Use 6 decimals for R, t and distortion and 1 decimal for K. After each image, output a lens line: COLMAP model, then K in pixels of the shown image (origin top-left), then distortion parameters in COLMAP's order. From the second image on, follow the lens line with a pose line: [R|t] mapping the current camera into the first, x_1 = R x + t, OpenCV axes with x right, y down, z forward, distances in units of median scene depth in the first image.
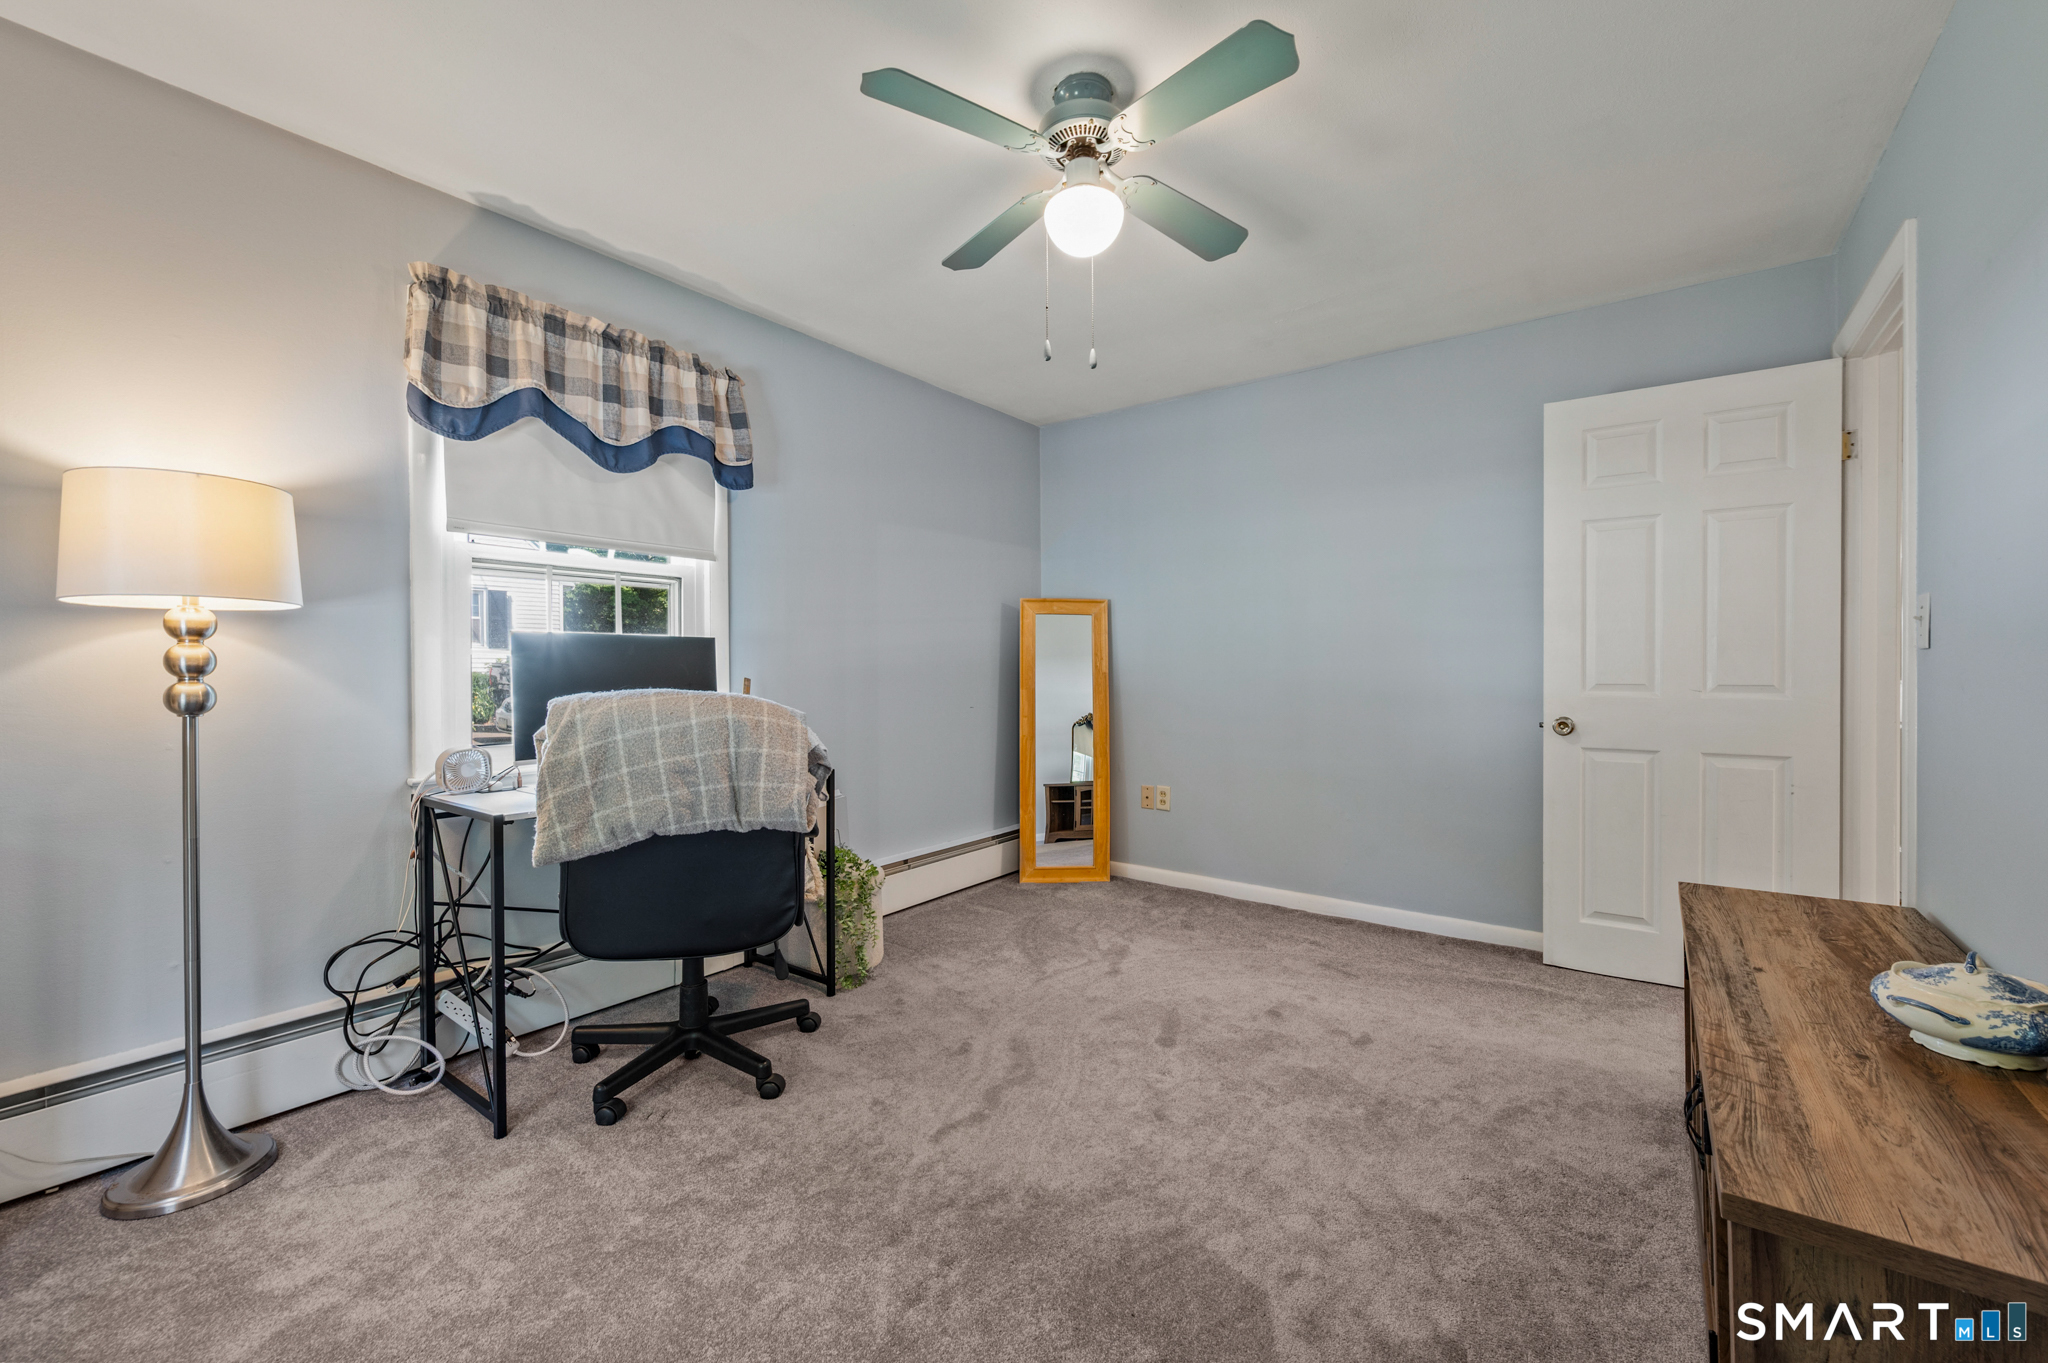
lens RADIAL K [[825.7, 0, 1039.2], [0, 825.7, 672.4], [0, 0, 1]] dist [-0.000072, 0.000152]
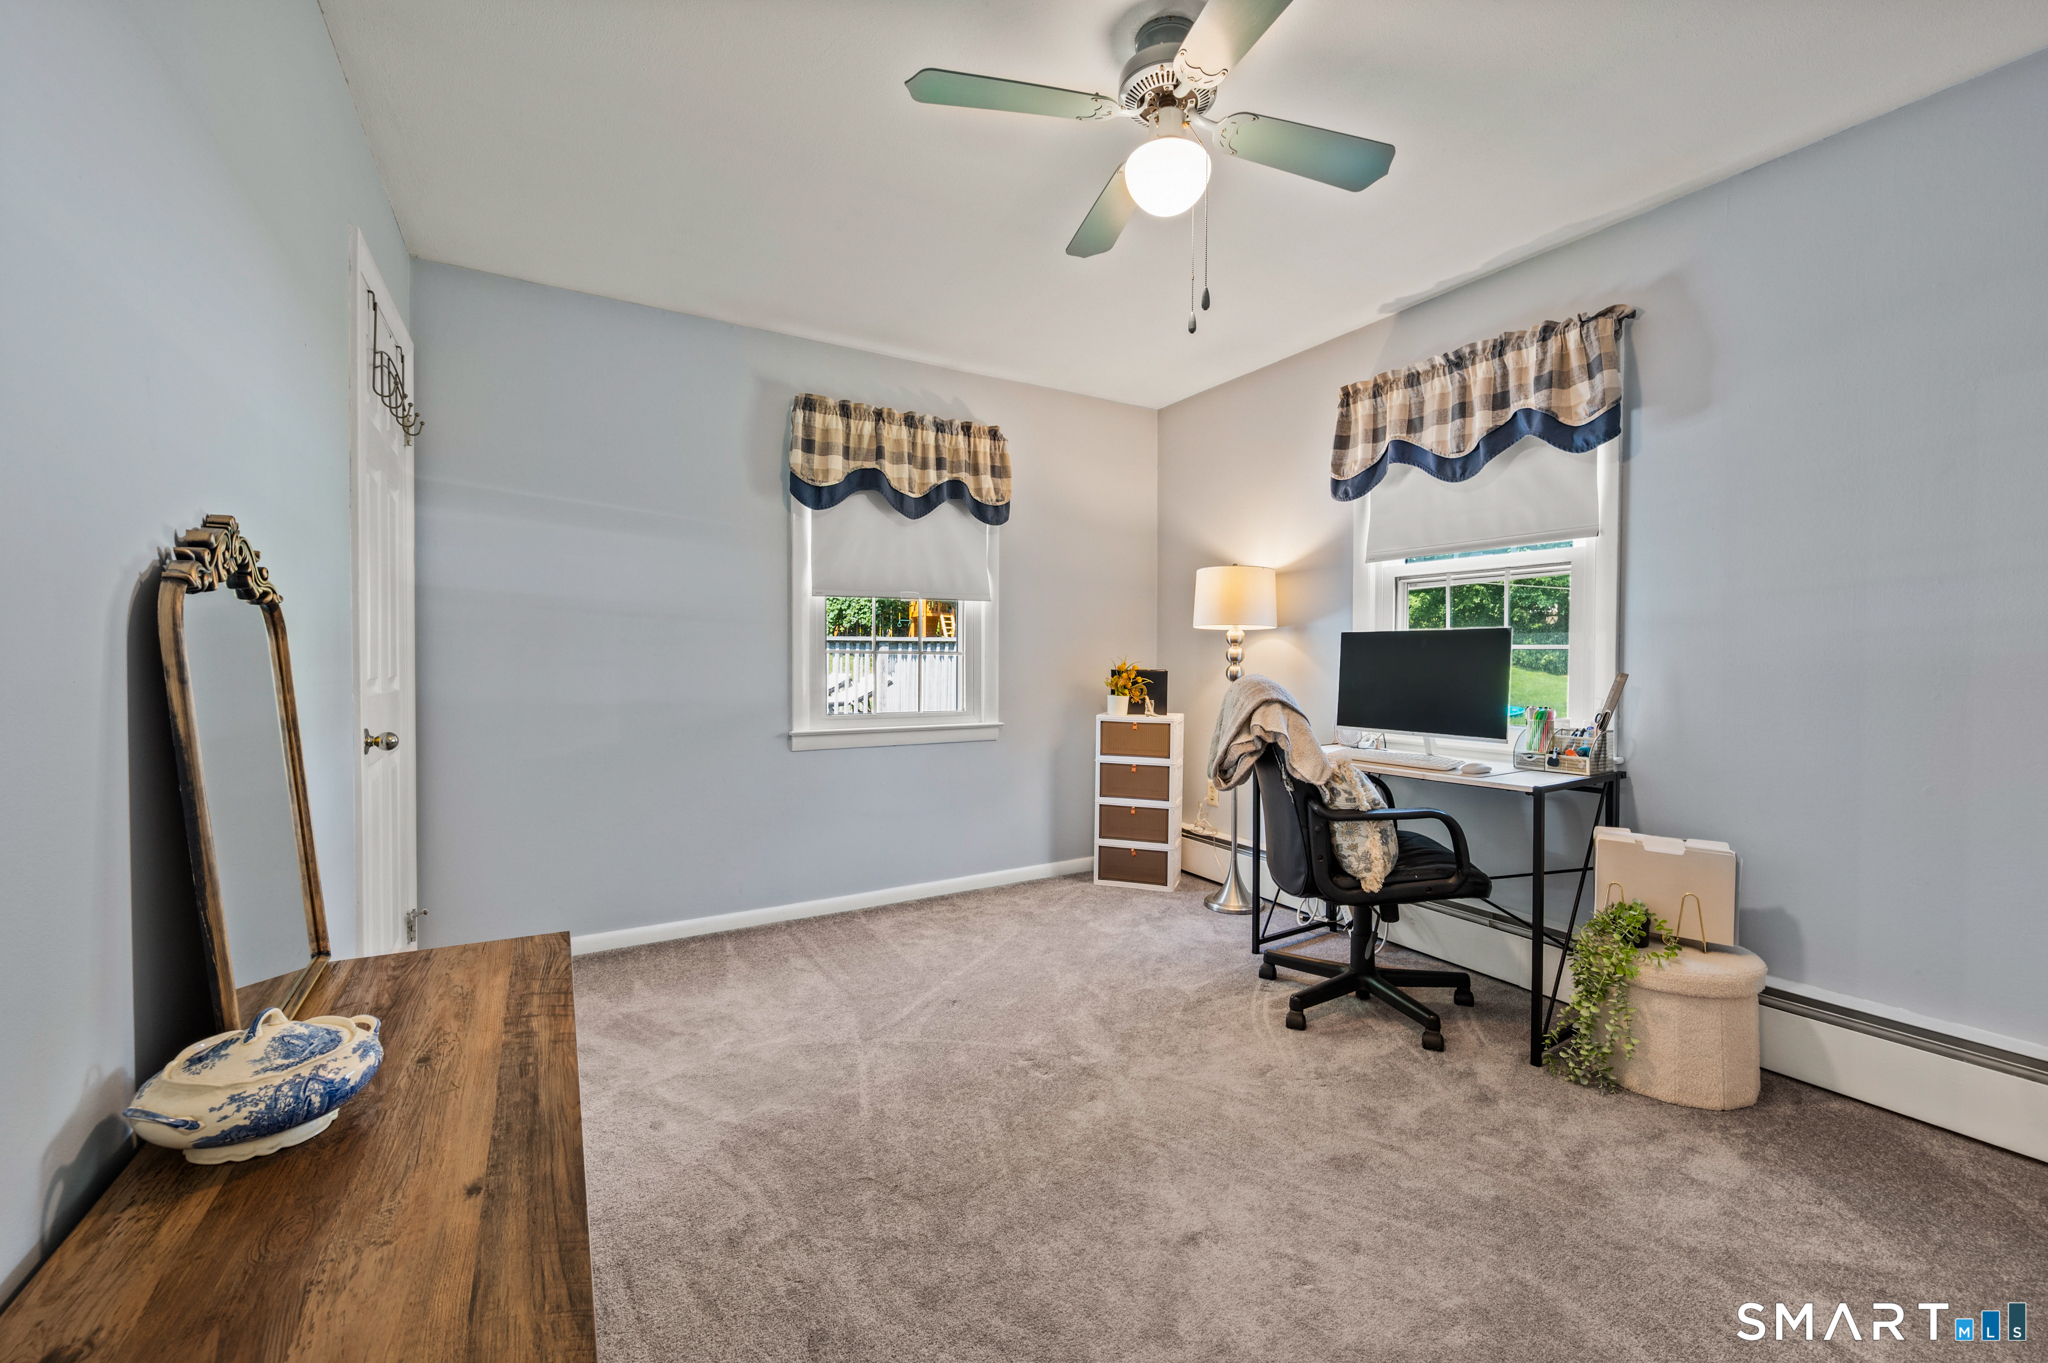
lens RADIAL K [[825.7, 0, 1039.2], [0, 825.7, 672.4], [0, 0, 1]] dist [-0.000072, 0.000152]
pose [[-0.391828, 0.014474, -0.919925, 0.769712], [-0.007194, 0.999797, 0.018795, -0.005151], [0.920010, 0.013983, -0.391645, 0.980689]]
